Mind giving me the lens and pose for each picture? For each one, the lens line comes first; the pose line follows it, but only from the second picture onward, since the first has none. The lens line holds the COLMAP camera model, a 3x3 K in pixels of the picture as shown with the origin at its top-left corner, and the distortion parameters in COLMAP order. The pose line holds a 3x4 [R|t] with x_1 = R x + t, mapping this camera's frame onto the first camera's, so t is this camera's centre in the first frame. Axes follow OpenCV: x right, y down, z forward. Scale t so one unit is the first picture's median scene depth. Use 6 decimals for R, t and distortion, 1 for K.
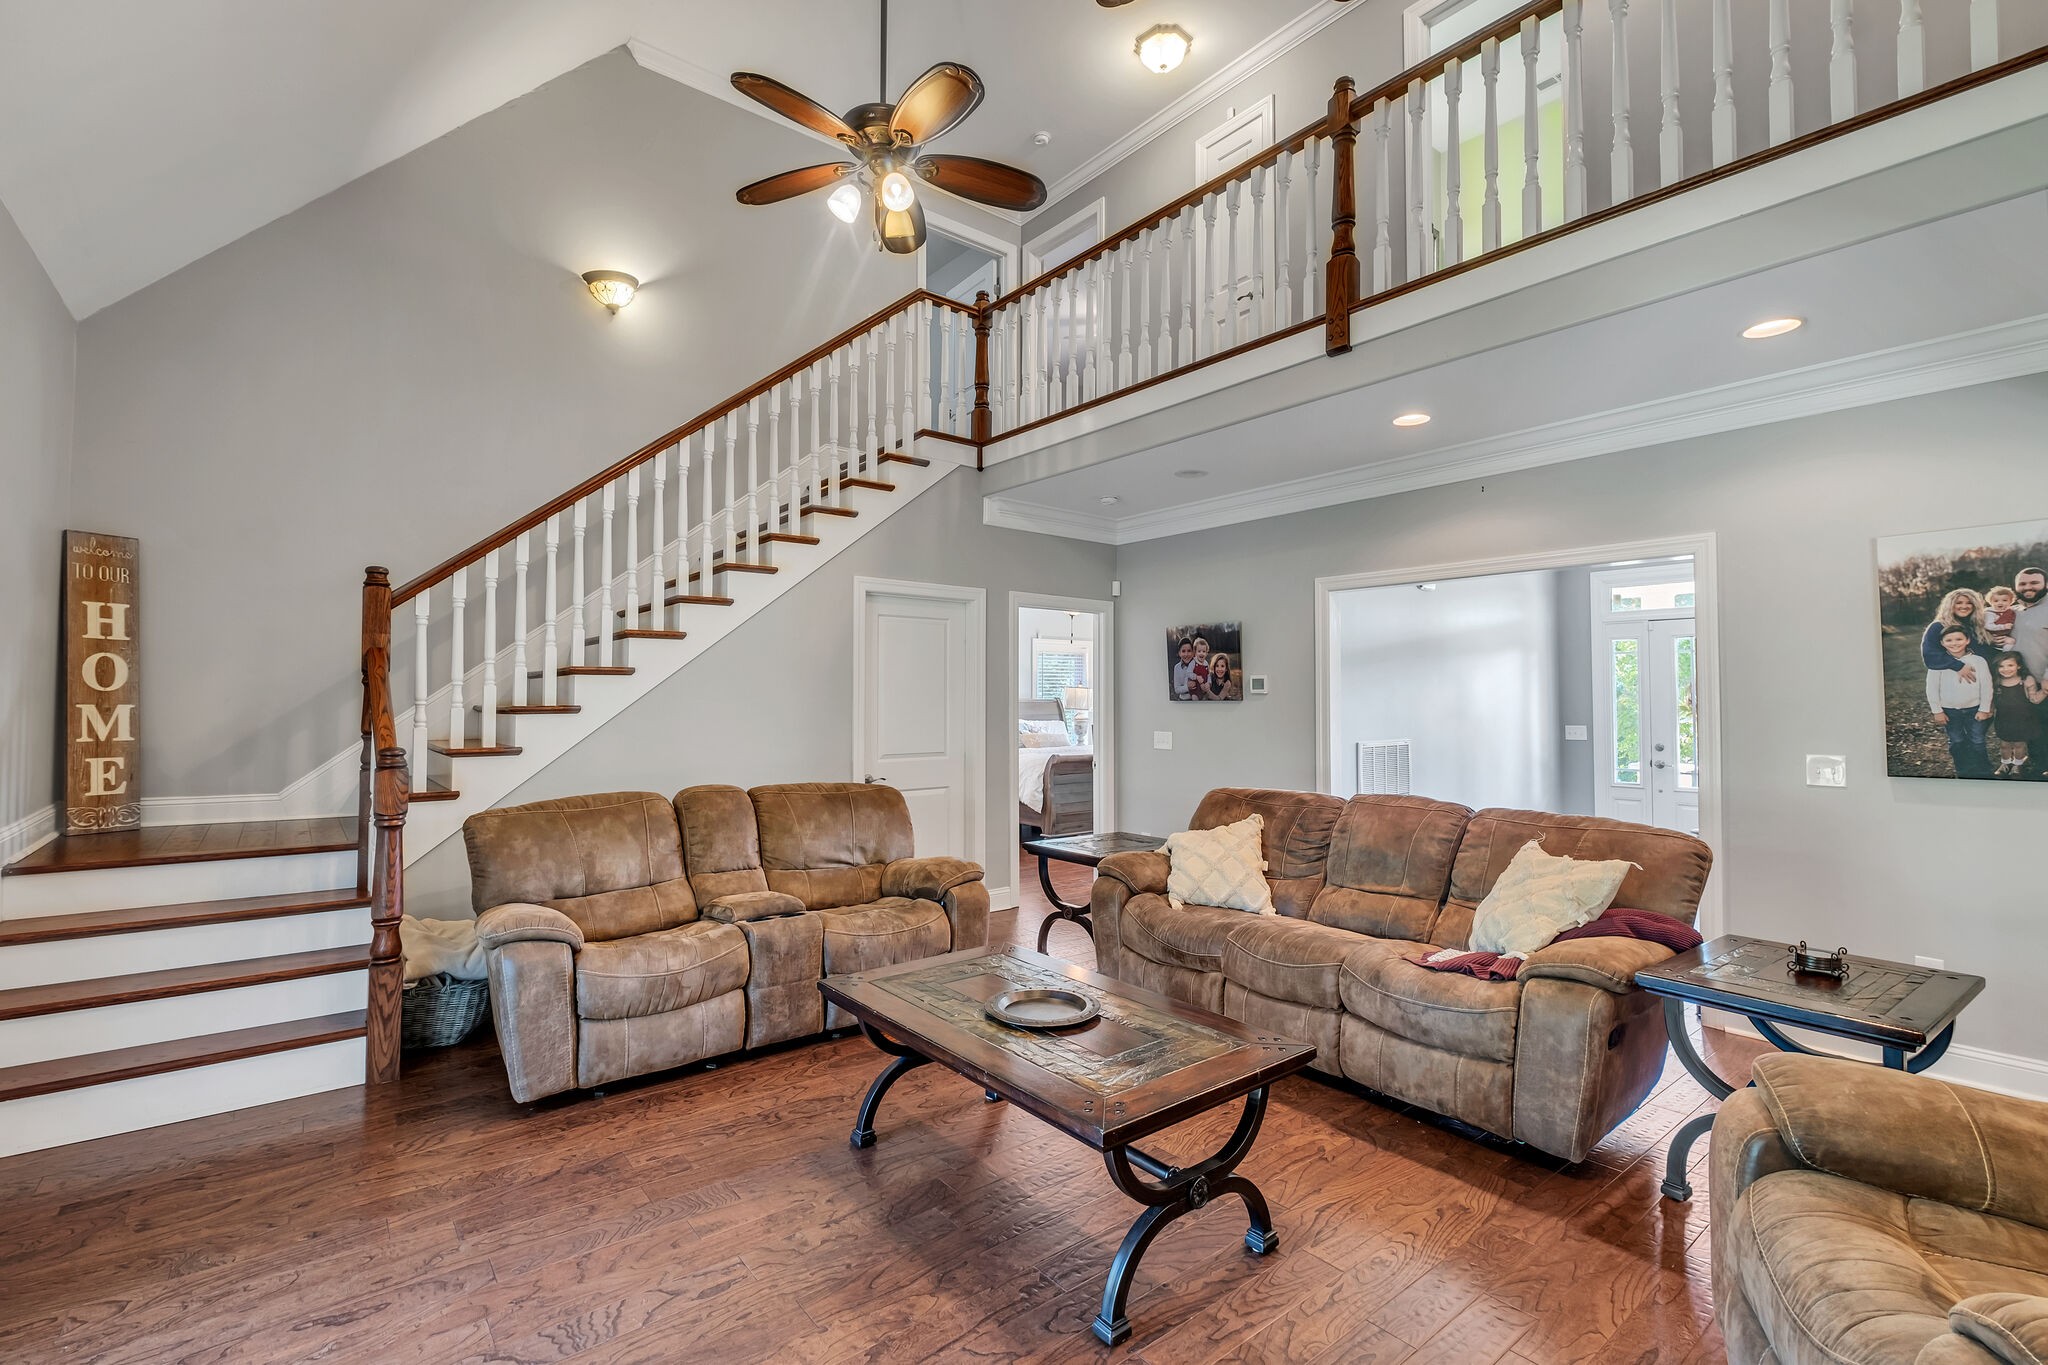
lens RADIAL K [[898.2, 0, 1024.0], [0, 898.2, 682.5], [0, 0, 1]] dist [-0.001826, -0.000214]
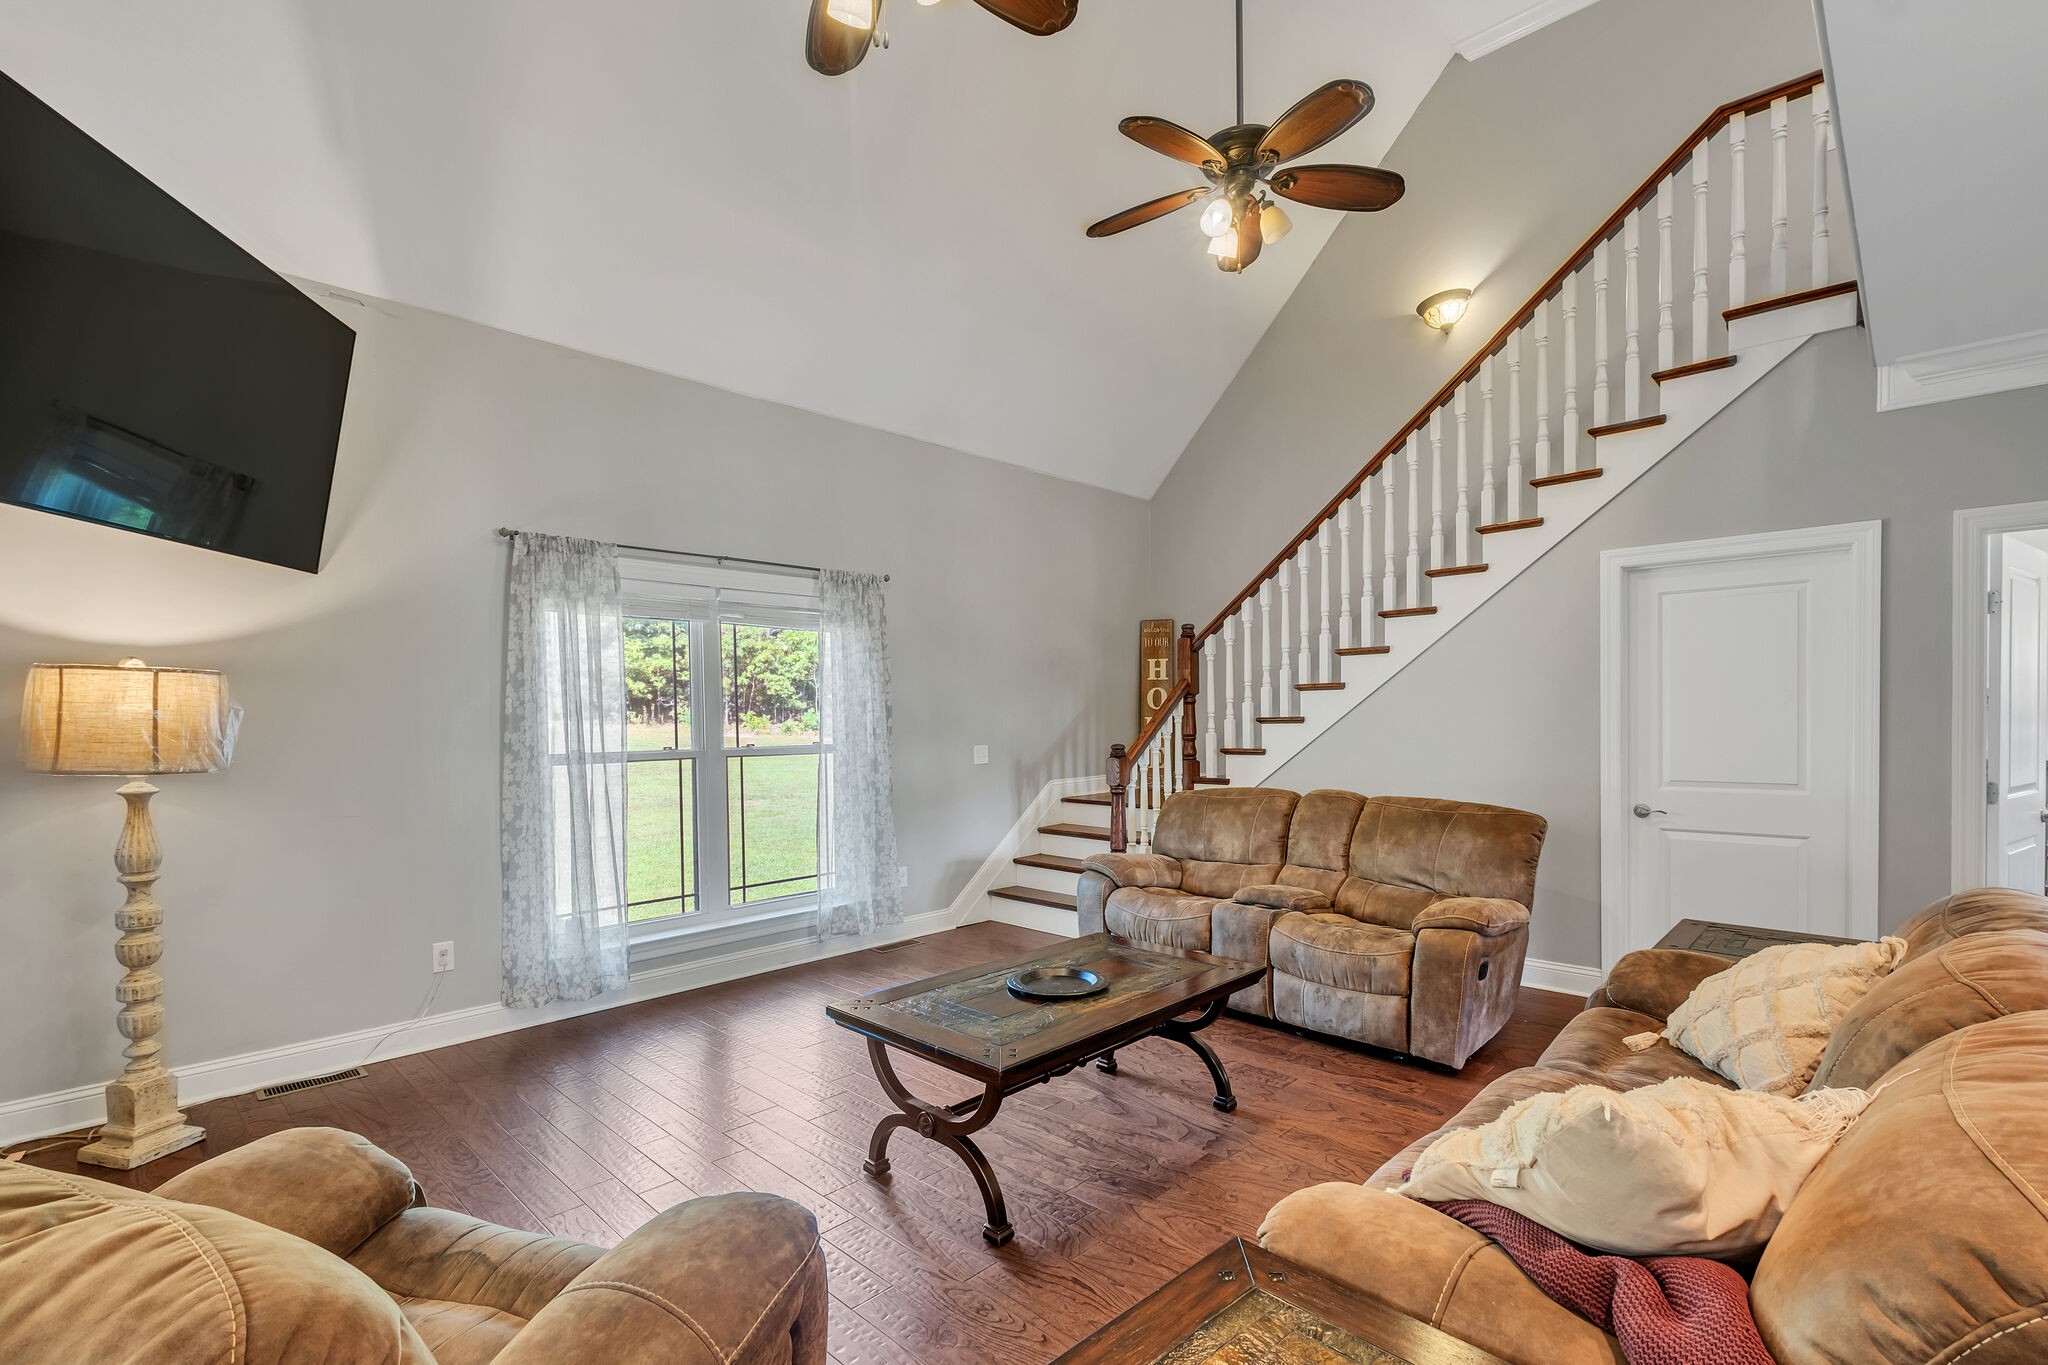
lens RADIAL K [[922.9, 0, 1022.2], [0, 922.9, 739.7], [0, 0, 1]] dist [0.002009, 0.000329]
pose [[0.125154, 0.021435, -0.991906, 0.724895], [0.027646, 0.999303, 0.025083, 0.016057], [0.991752, -0.030561, 0.124474, 0.504182]]
